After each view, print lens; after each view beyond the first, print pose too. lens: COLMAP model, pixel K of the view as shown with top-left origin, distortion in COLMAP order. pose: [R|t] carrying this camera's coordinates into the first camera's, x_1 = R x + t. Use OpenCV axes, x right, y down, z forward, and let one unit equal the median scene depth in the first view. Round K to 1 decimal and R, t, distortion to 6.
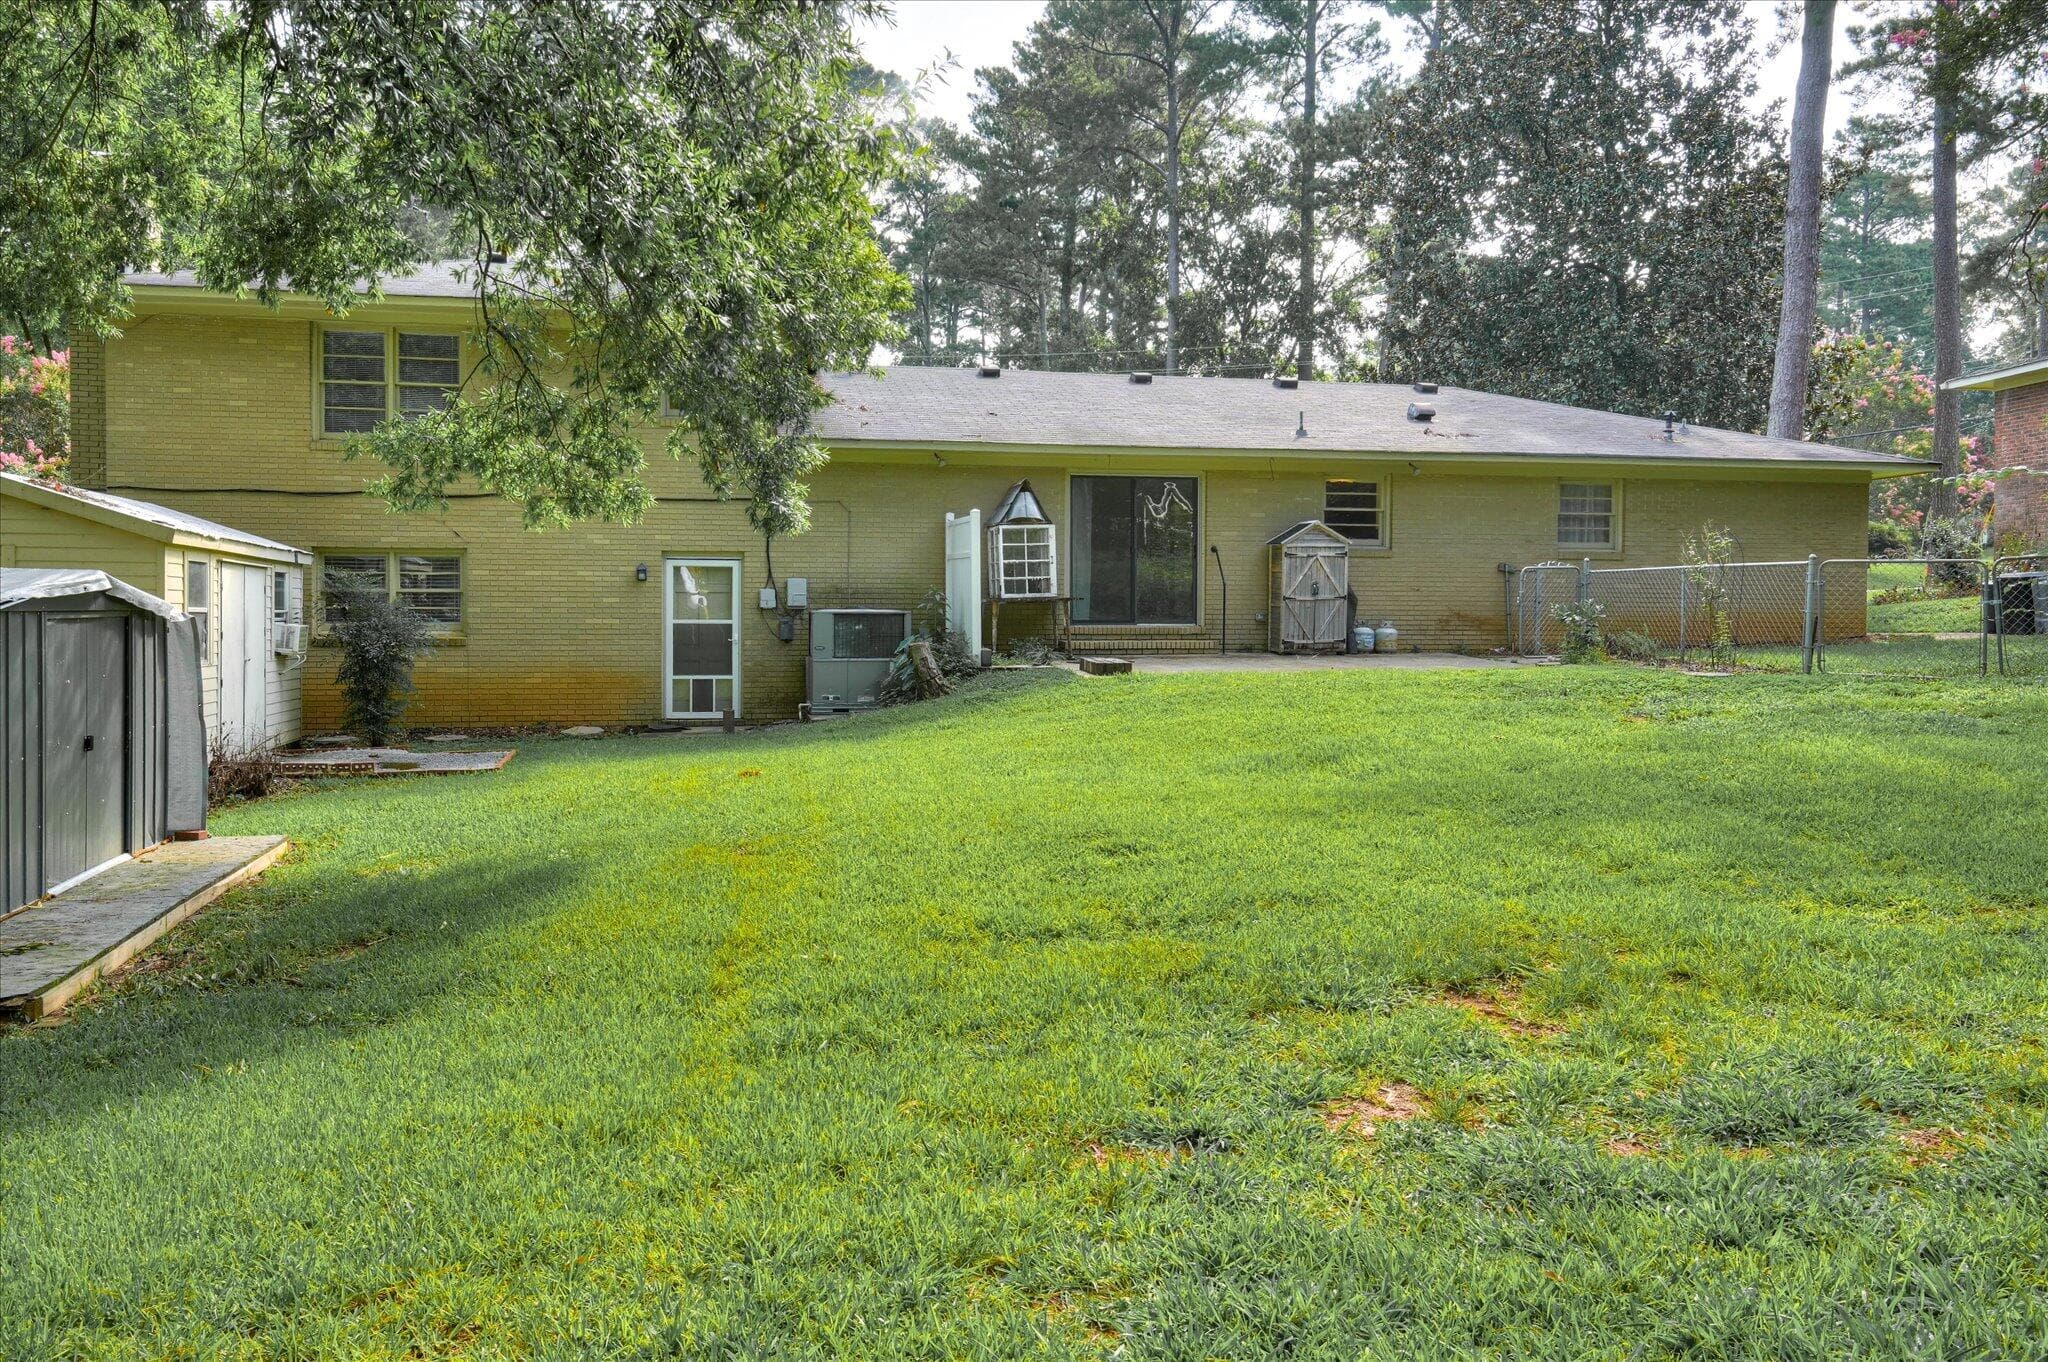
lens RADIAL K [[1982.0, 0, 1024.0], [0, 1982.0, 681.0], [0, 0, 1]] dist [0.055434, 0.000693]
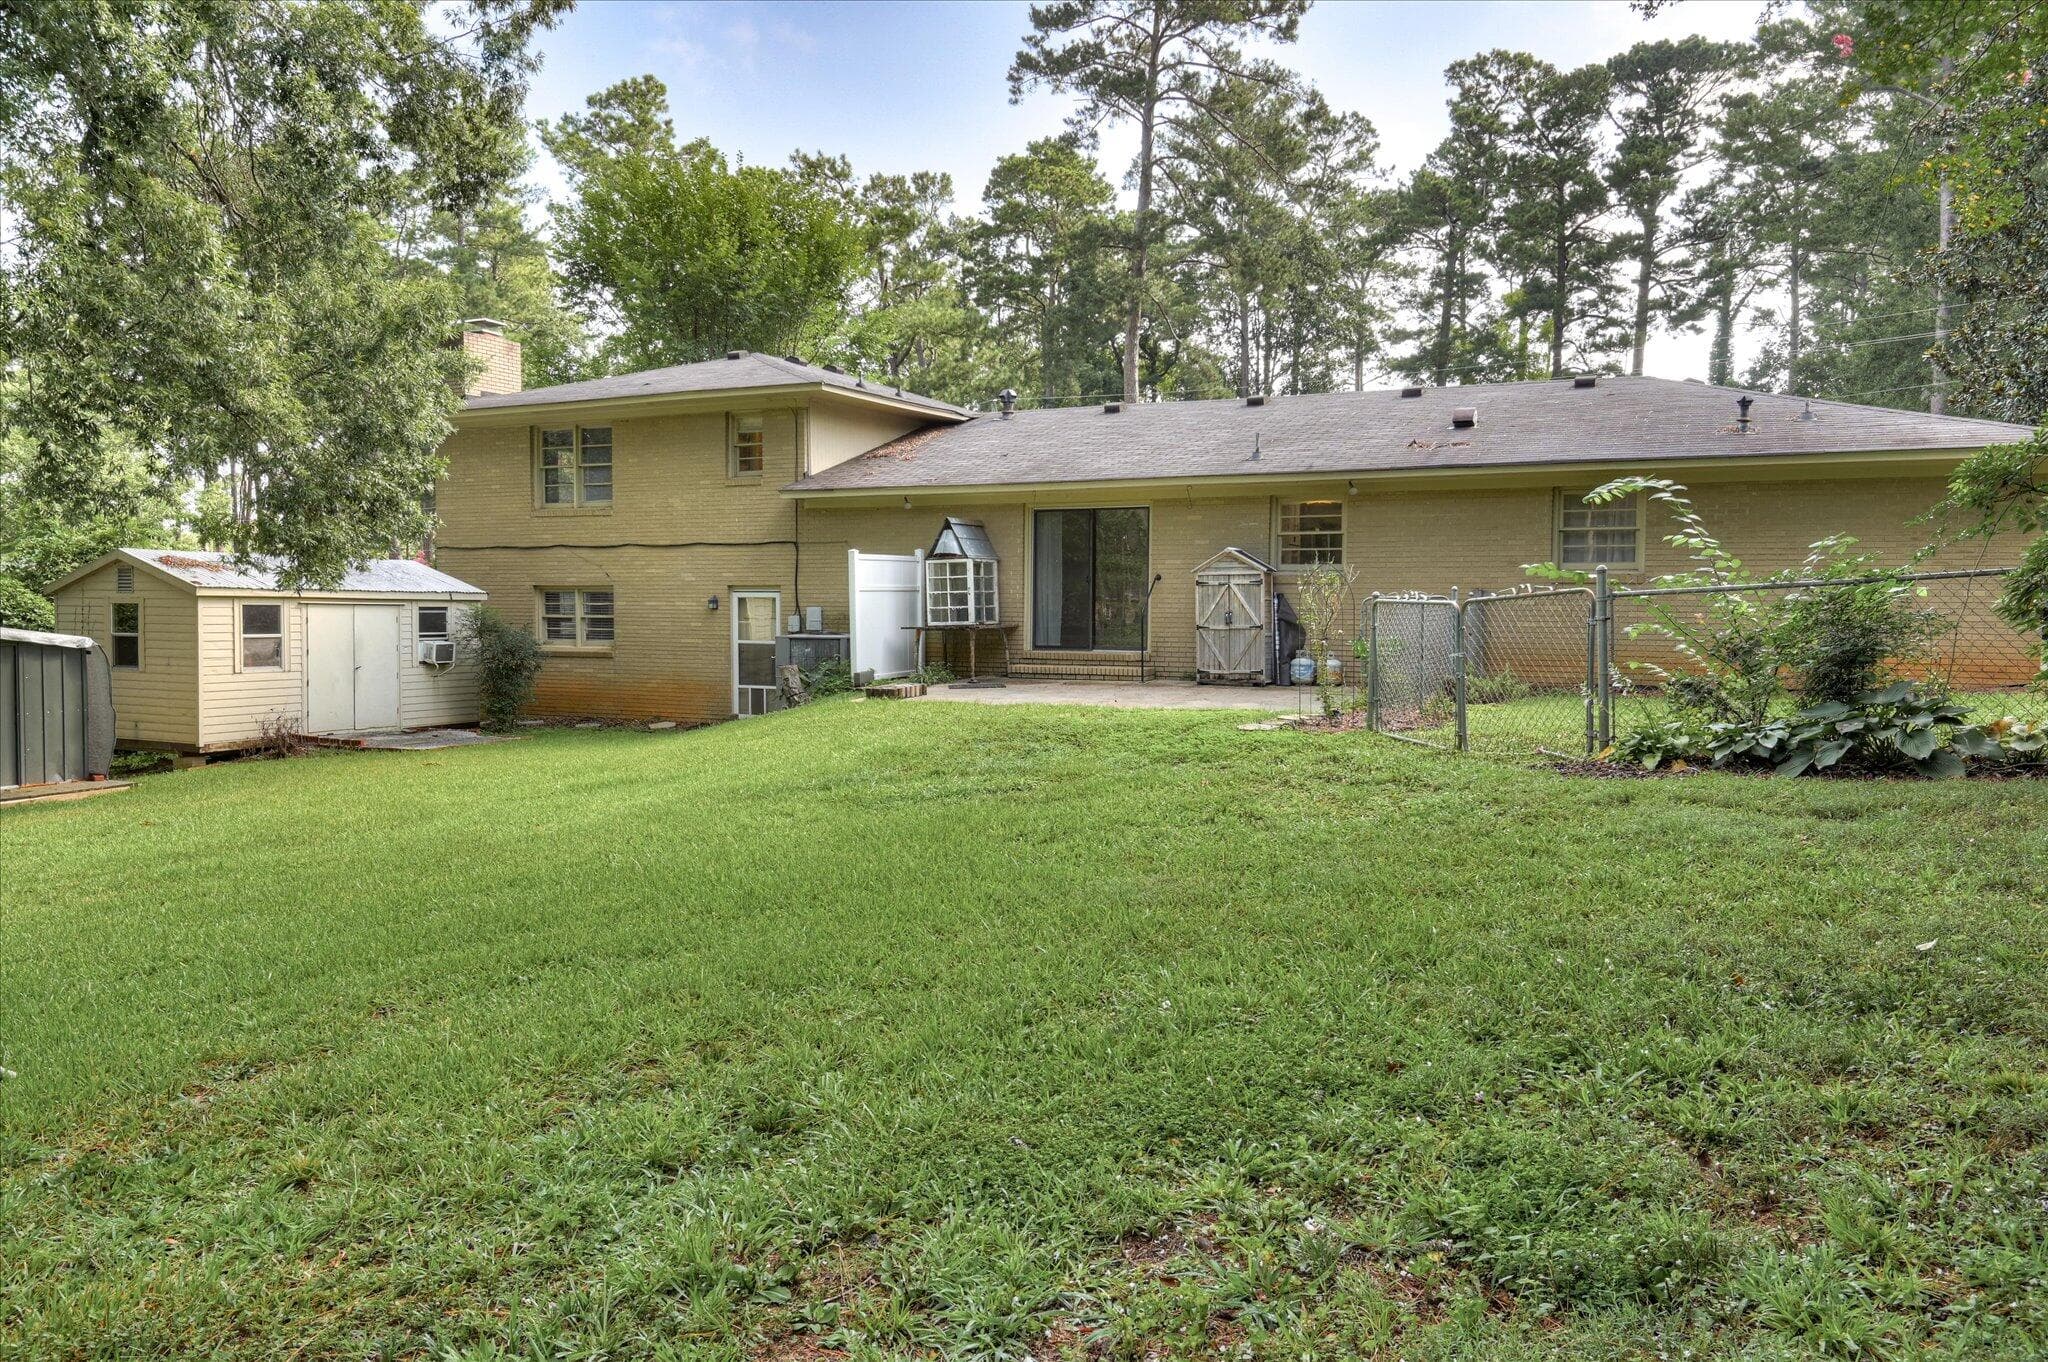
lens RADIAL K [[1982.0, 0, 1024.0], [0, 1982.0, 681.0], [0, 0, 1]] dist [0.055434, 0.000693]
pose [[0.669731, 0.034418, -0.741805, 0.846915], [-0.023094, 0.999408, 0.025520, -0.040173], [0.742244, 0.000040, 0.670130, 0.290495]]
